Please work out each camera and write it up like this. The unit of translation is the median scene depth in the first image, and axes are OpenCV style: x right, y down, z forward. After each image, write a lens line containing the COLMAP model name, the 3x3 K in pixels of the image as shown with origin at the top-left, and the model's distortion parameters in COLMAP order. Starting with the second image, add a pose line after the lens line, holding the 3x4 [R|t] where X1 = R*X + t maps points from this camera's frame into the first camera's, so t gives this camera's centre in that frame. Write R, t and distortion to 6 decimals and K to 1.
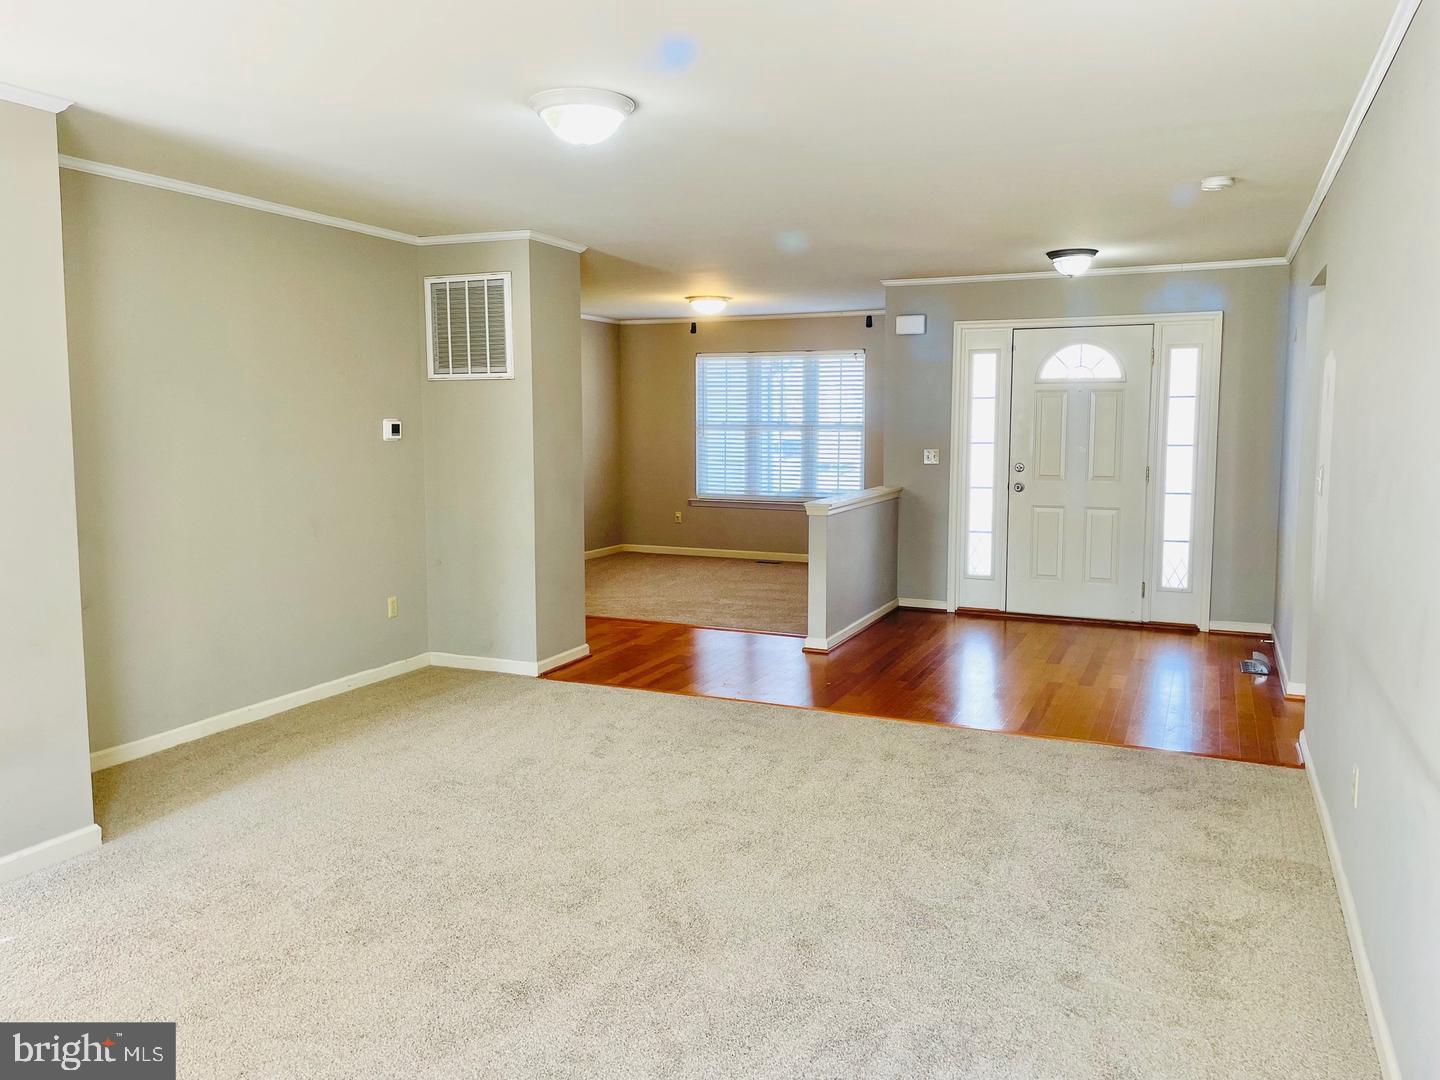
lens RADIAL K [[1078.8, 0, 721.9], [0, 1078.8, 541.4], [0, 0, 1]] dist [-0.002729, -0.000241]
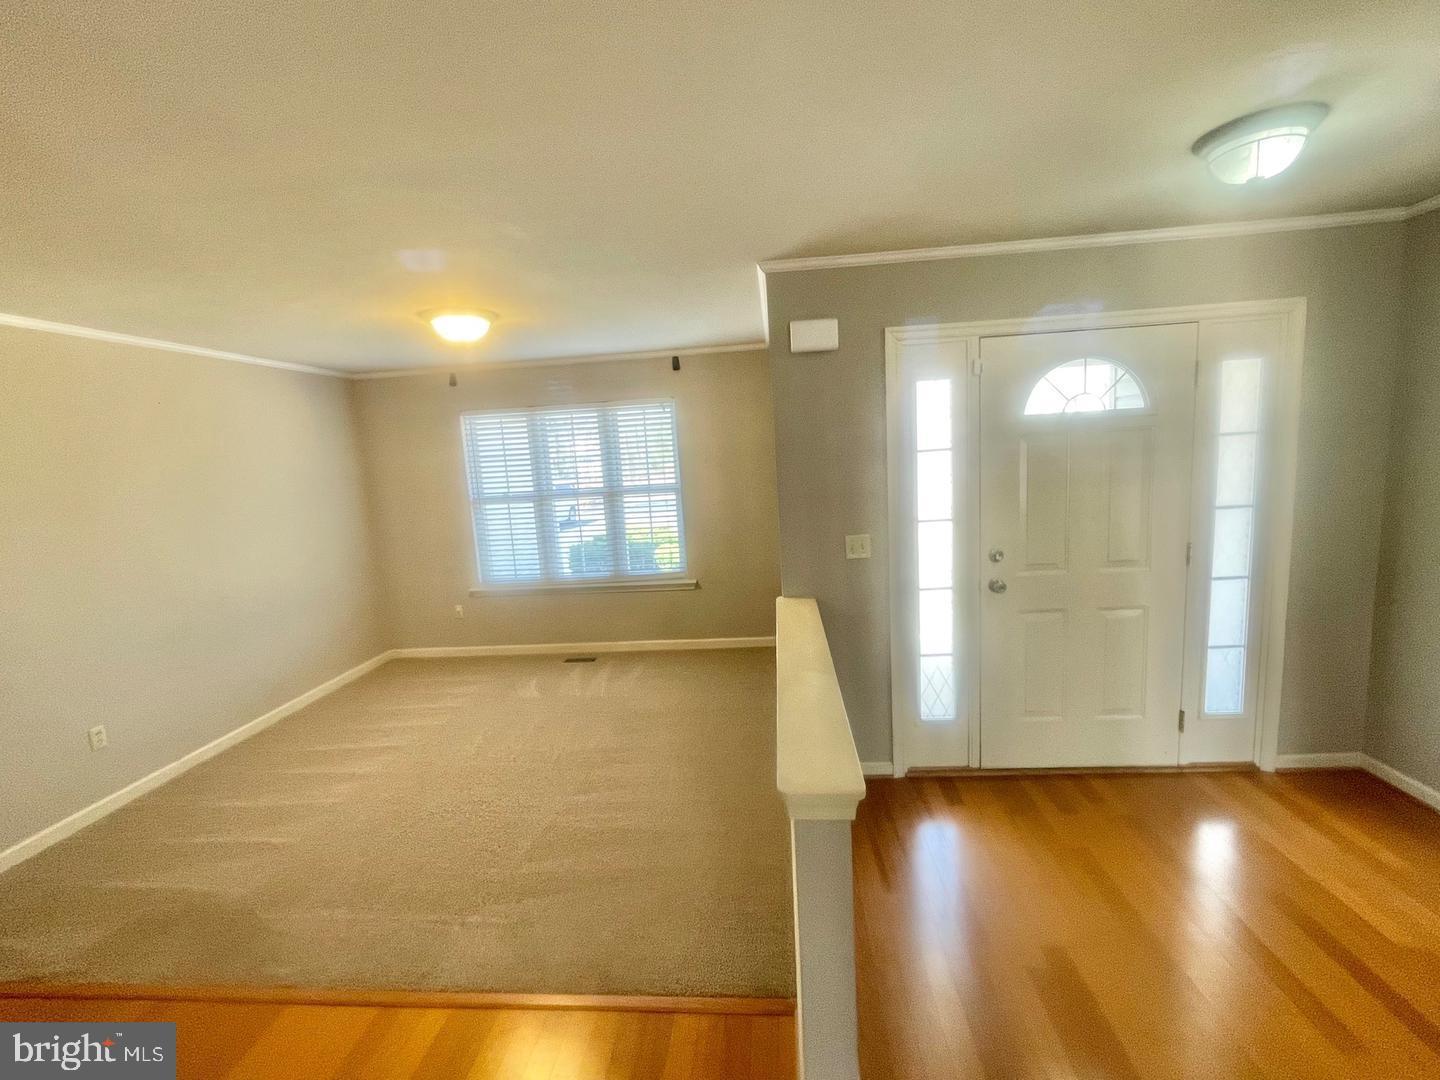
lens RADIAL K [[584.5, 0, 724.3], [0, 584.5, 537.5], [0, 0, 1]] dist [-0.002836, 0.000281]
pose [[0.936421, -0.102741, 0.335499, 0.007707], [0.095651, 0.994703, 0.037638, -0.105760], [-0.337589, -0.003154, 0.941288, 0.712052]]
